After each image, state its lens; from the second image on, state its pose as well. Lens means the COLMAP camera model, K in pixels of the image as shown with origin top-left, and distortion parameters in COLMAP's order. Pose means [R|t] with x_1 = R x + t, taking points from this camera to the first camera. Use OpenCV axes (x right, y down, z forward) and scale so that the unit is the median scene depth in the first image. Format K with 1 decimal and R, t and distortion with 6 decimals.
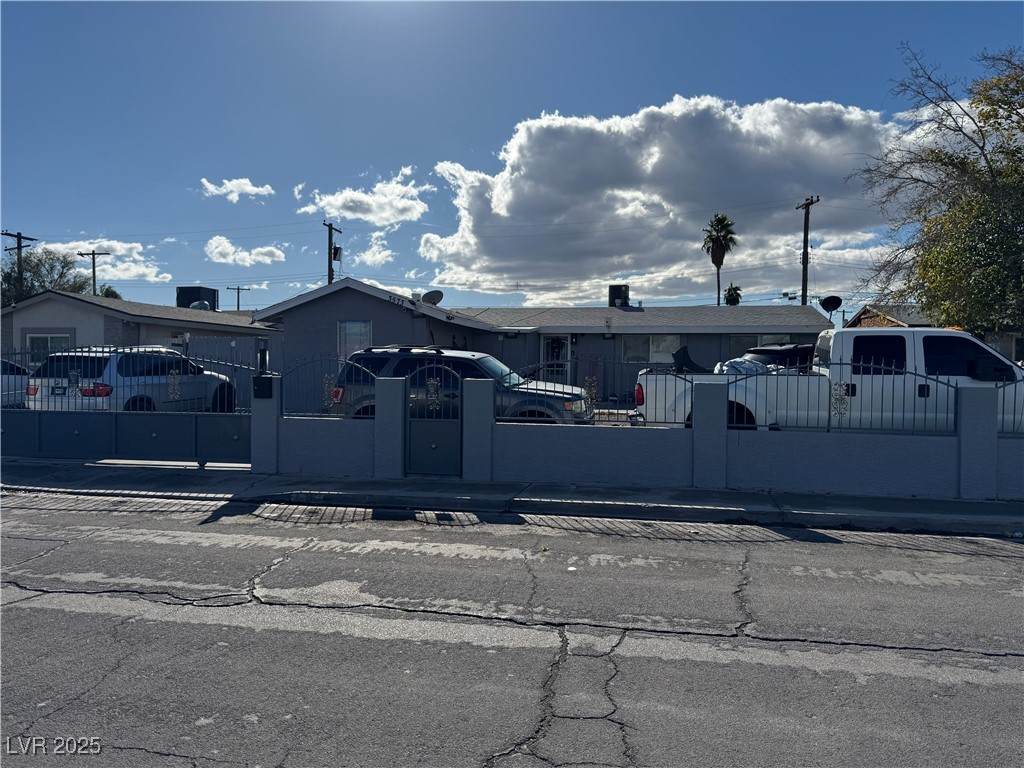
lens RADIAL K [[771.9, 0, 512.0], [0, 771.9, 384.0], [0, 0, 1]] dist [-0.000378, -0.000128]
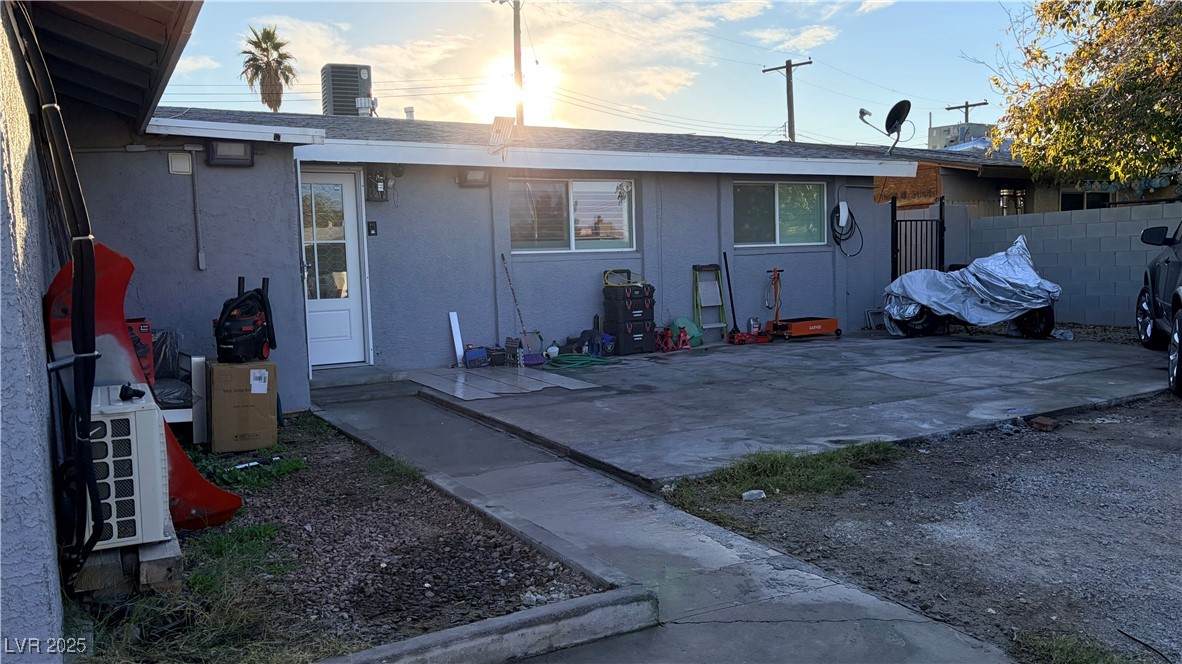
lens RADIAL K [[896.4, 0, 591.0], [0, 896.4, 332.0], [0, 0, 1]] dist [0.061969, -0.190938]
pose [[0.752795, -0.086476, 0.652550, -0.085183], [0.051734, 0.996039, 0.072314, -0.016631], [-0.656219, -0.020678, 0.754287, 0.556402]]
